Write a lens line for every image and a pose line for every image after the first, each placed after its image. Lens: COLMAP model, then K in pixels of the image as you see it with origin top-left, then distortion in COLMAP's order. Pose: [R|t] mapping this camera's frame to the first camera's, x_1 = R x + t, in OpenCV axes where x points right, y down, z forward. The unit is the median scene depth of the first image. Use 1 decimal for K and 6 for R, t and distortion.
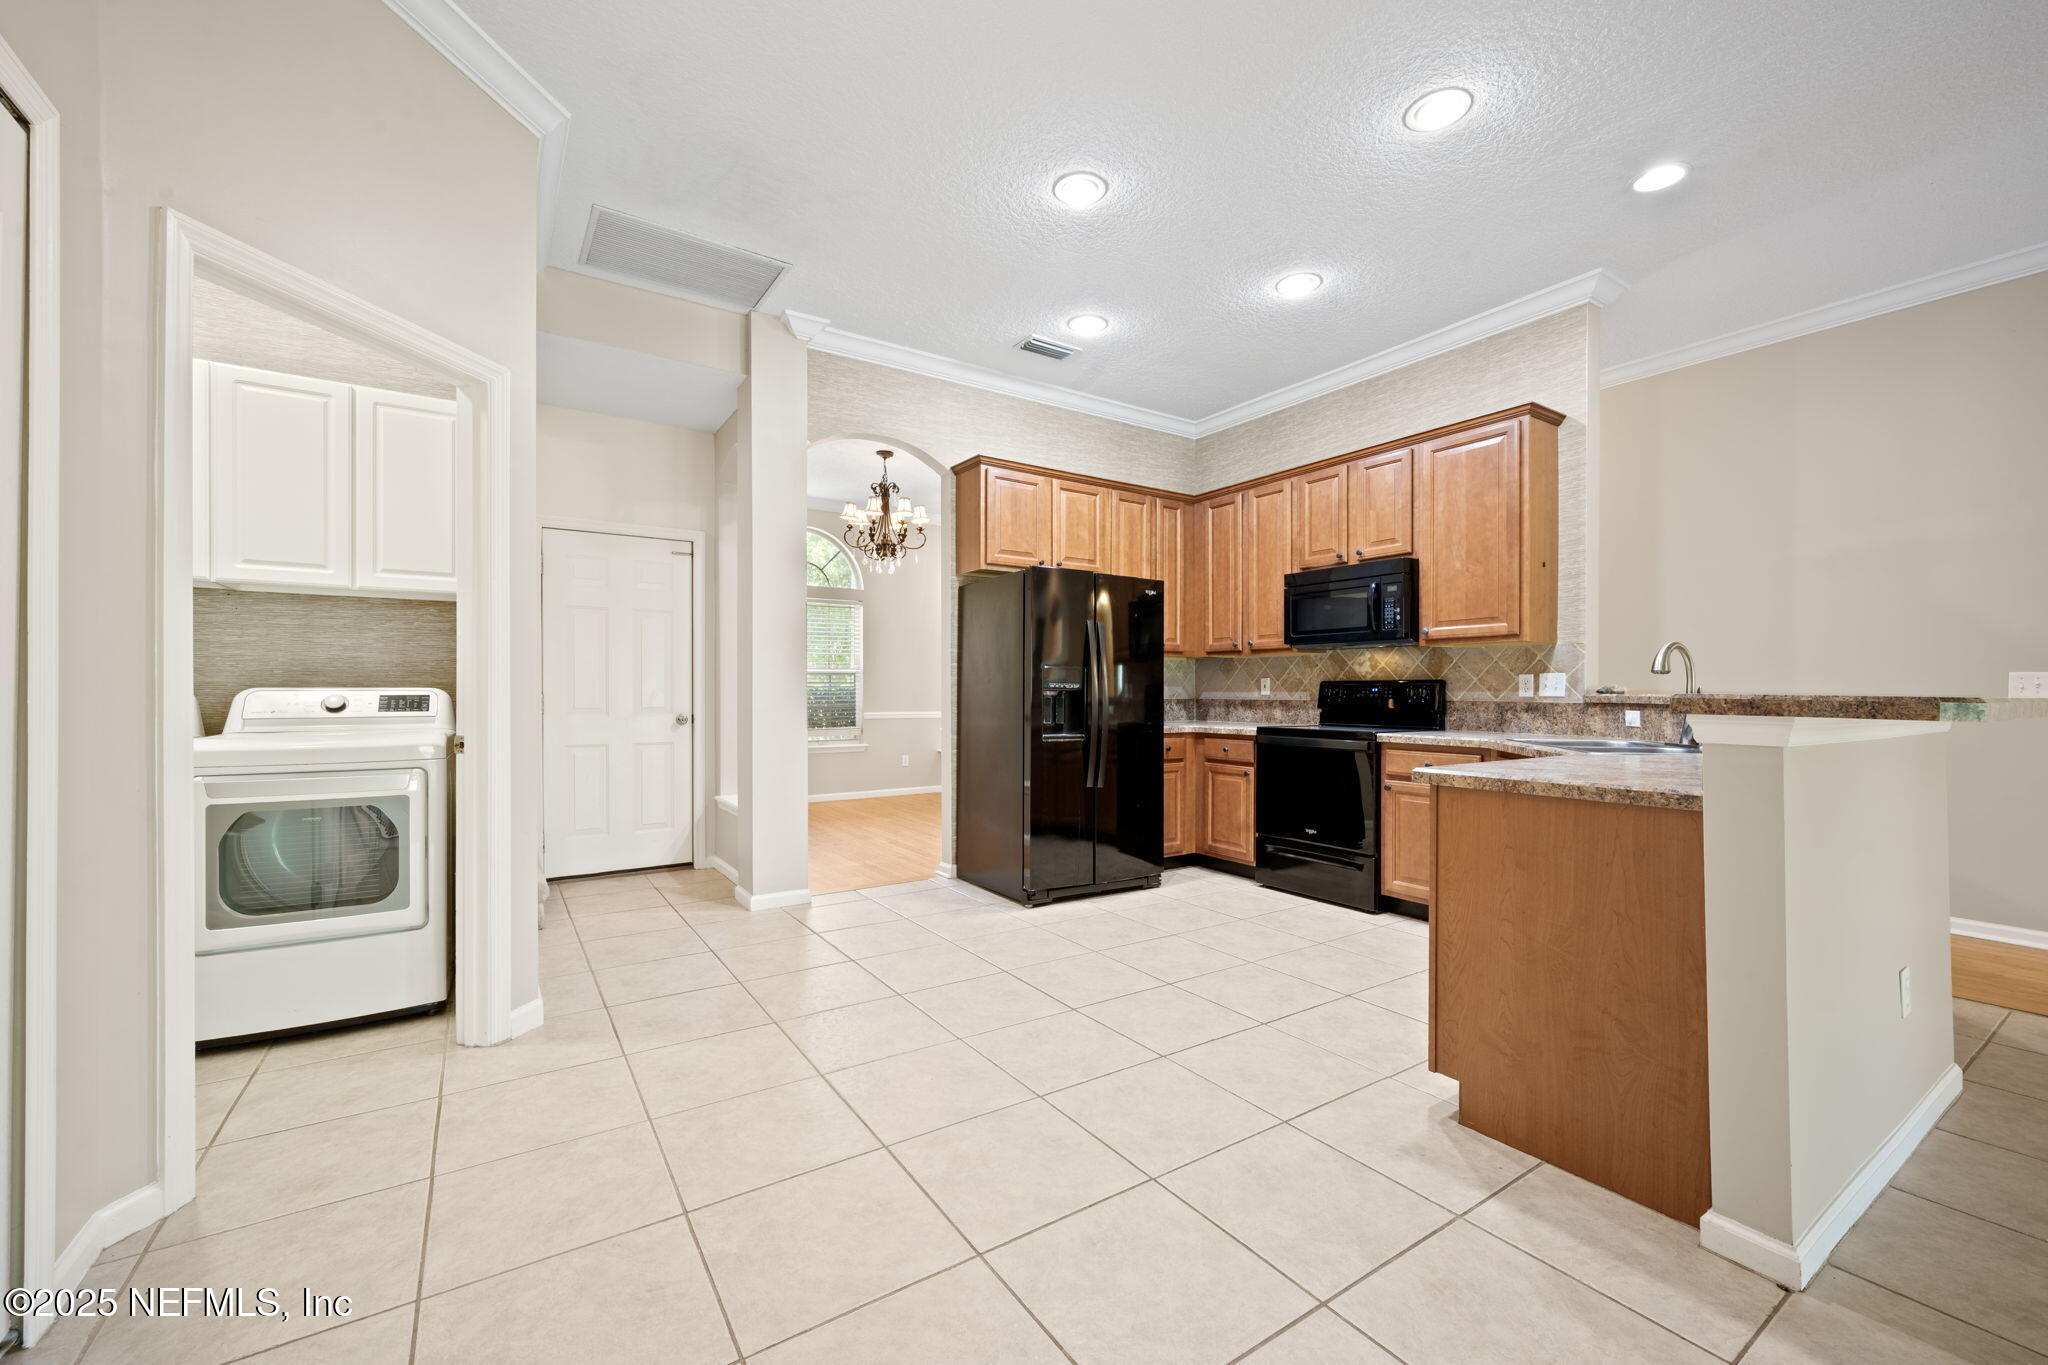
lens RADIAL K [[814.0, 0, 1019.3], [0, 814.0, 695.3], [0, 0, 1]] dist [0.001290, 0.000356]
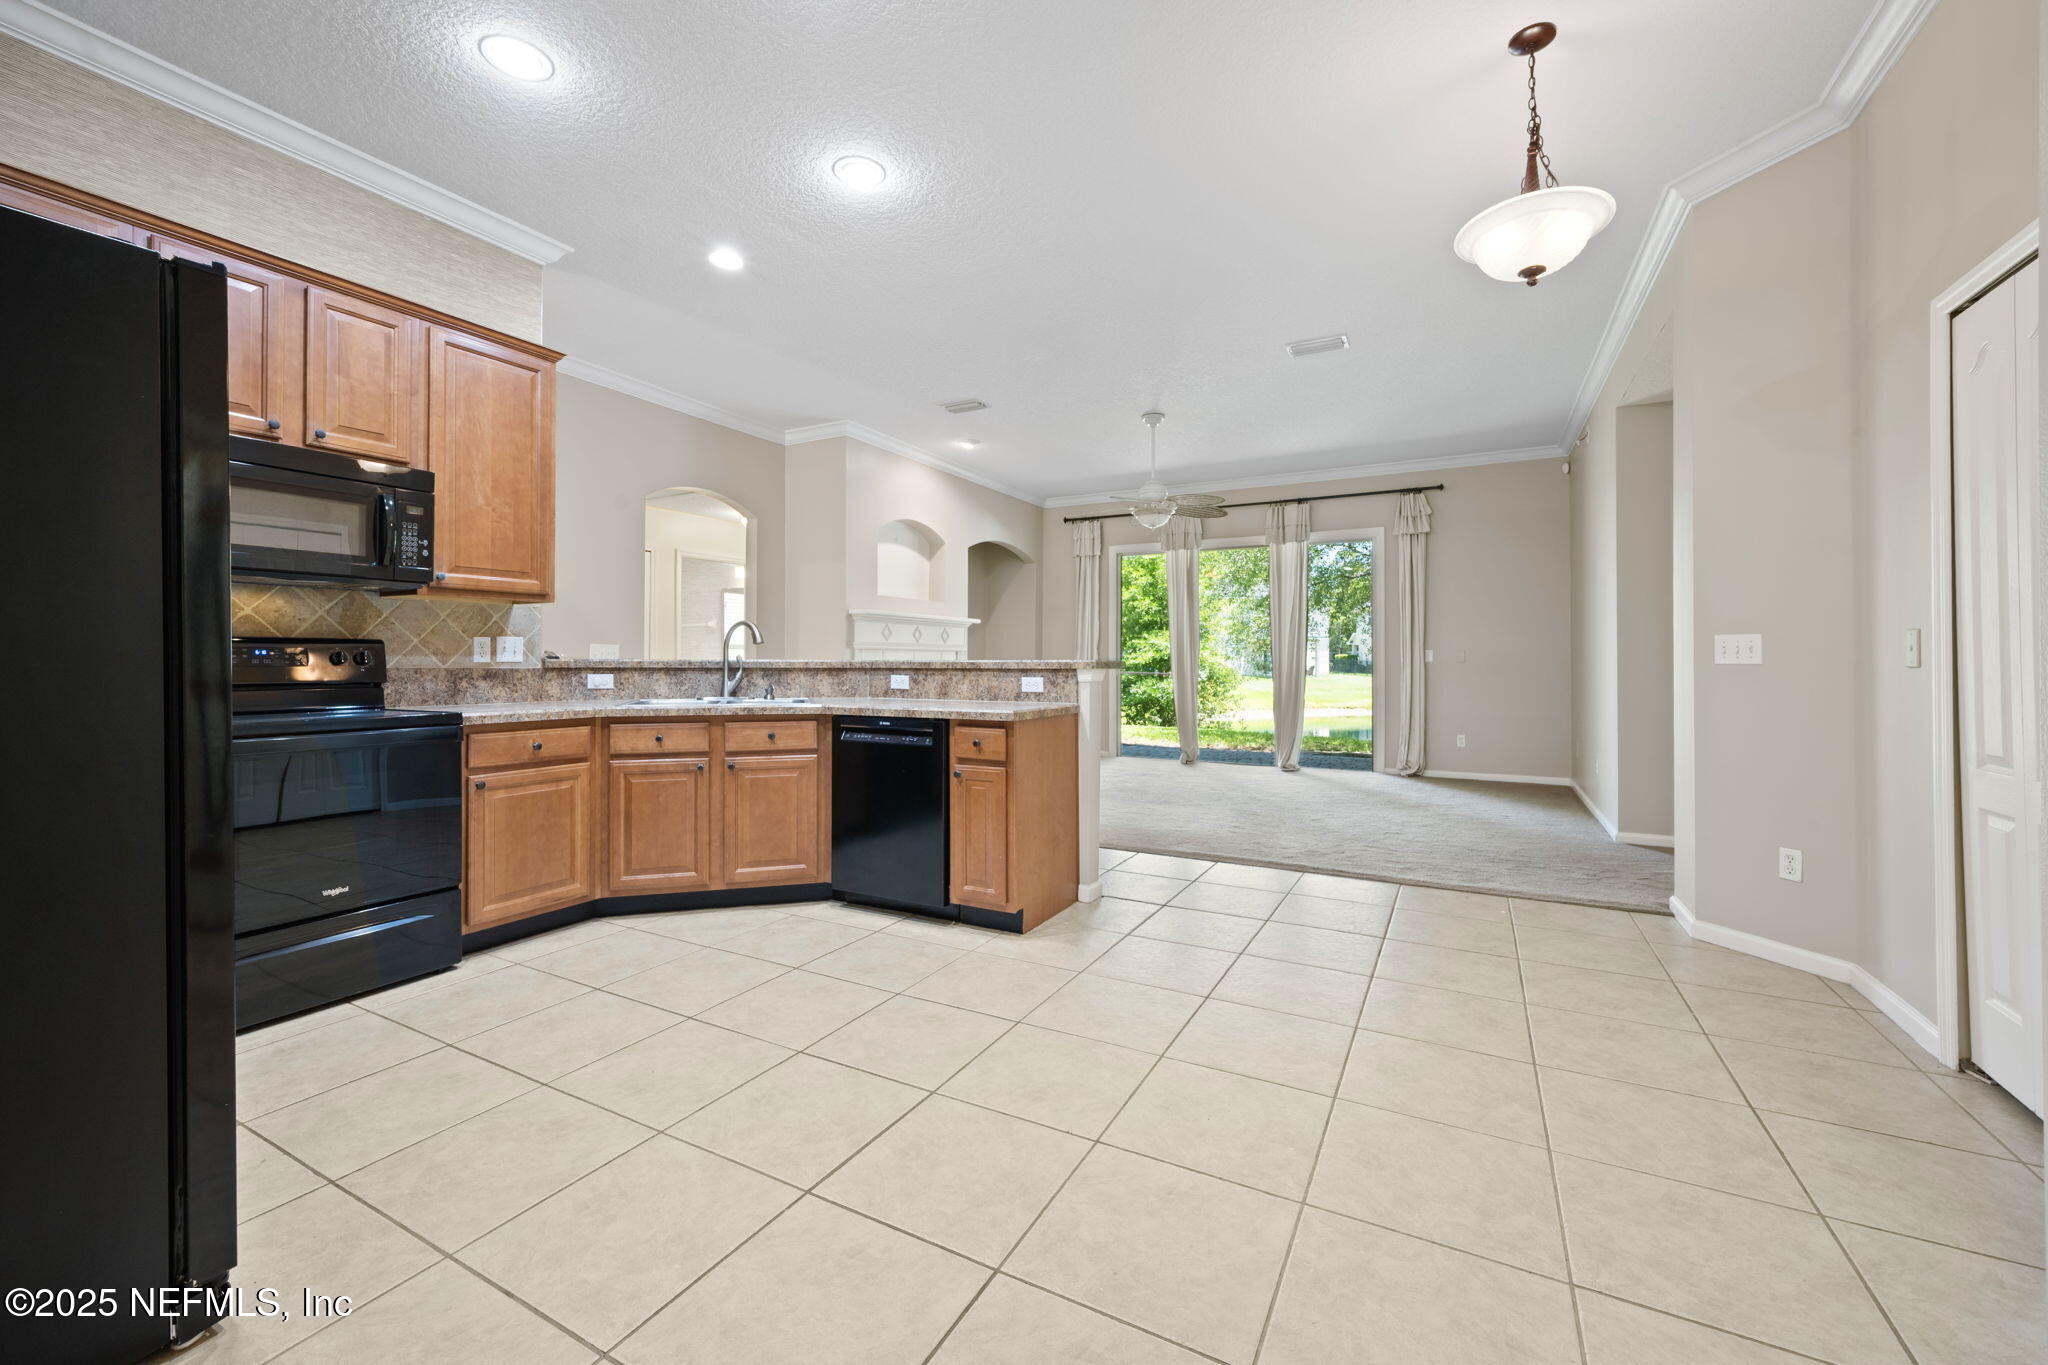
lens RADIAL K [[814.0, 0, 1035.6], [0, 814.0, 656.0], [0, 0, 1]] dist [0.001290, 0.000356]
pose [[-0.478896, 0.001098, 0.877871, -0.442792], [0.001862, 0.999998, -0.000235, -0.003784], [-0.877870, 0.001522, -0.478897, 0.908149]]
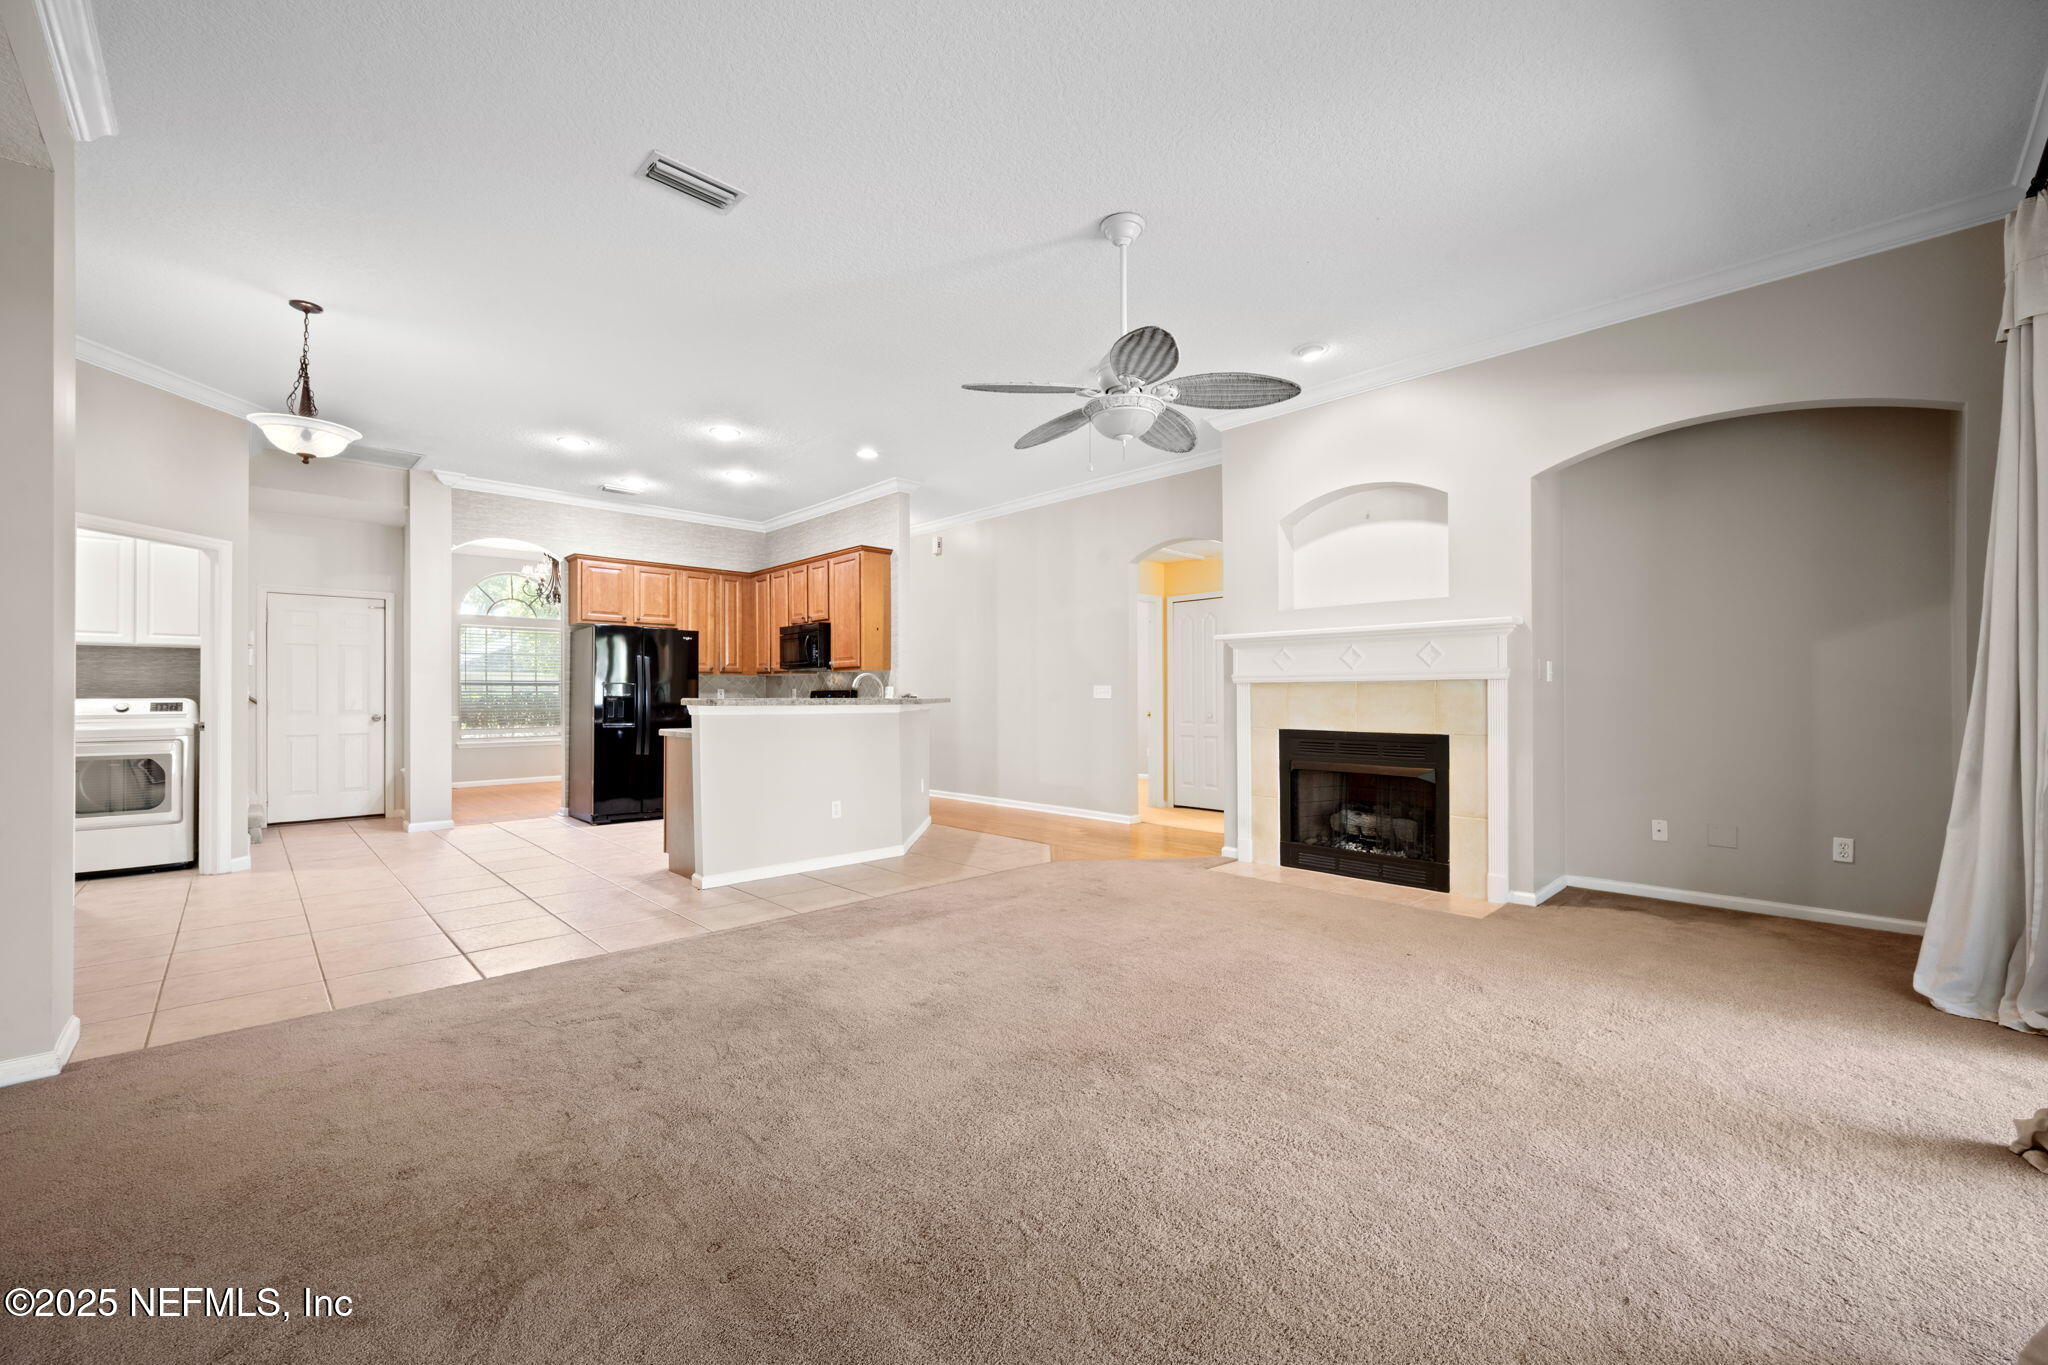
lens RADIAL K [[814.0, 0, 1021.4], [0, 814.0, 693.0], [0, 0, 1]] dist [0.001290, 0.000356]
pose [[0.983427, -0.005249, 0.181228, 0.606833], [0.007228, 0.999921, -0.010259, 0.008980], [-0.181160, 0.011399, 0.983388, -0.870774]]
